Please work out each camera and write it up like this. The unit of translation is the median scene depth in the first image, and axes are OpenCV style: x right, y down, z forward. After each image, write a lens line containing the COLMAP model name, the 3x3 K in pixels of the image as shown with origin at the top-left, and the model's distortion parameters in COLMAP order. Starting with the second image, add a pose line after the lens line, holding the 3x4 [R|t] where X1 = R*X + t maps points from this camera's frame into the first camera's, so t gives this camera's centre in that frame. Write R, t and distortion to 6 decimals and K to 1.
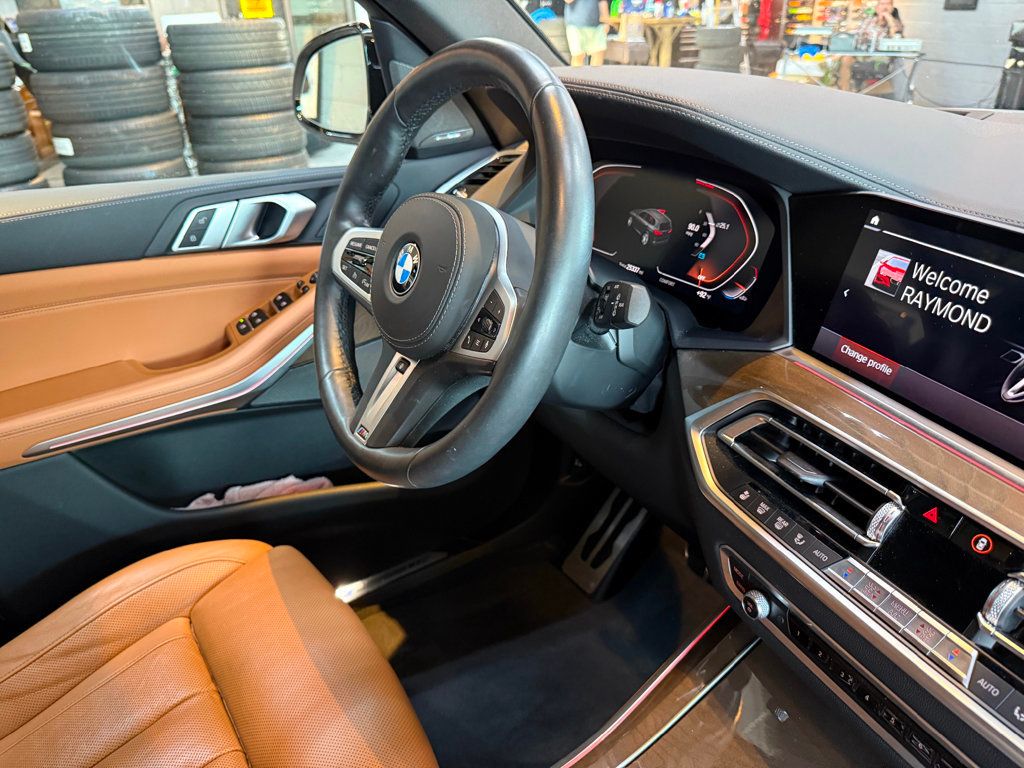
lens RADIAL K [[721.3, 0, 511.8], [0, 721.3, 389.5], [0, 0, 1]] dist [0.004168, -0.030291]
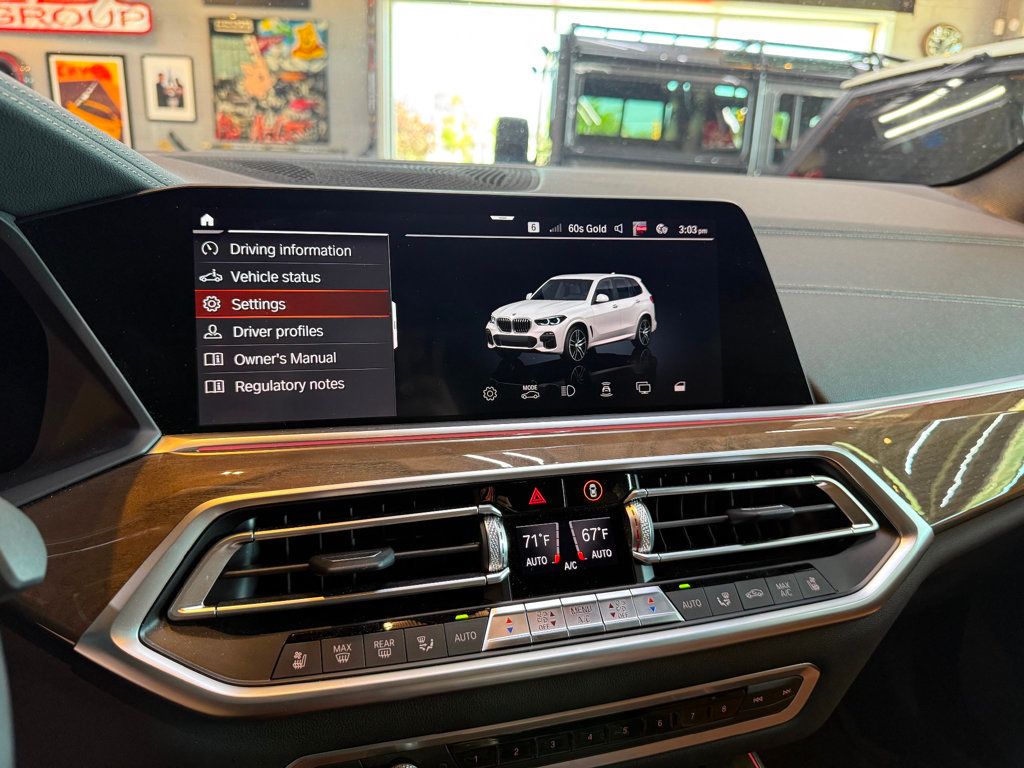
lens RADIAL K [[743.6, 0, 512.4], [0, 743.6, 378.8], [0, 0, 1]] dist [0.006917, -0.029439]
pose [[0.163829, -0.254227, 0.953168, -0.131785], [0.432949, 0.886725, 0.162090, -0.062329], [-0.886406, 0.386118, 0.255339, 0.443014]]
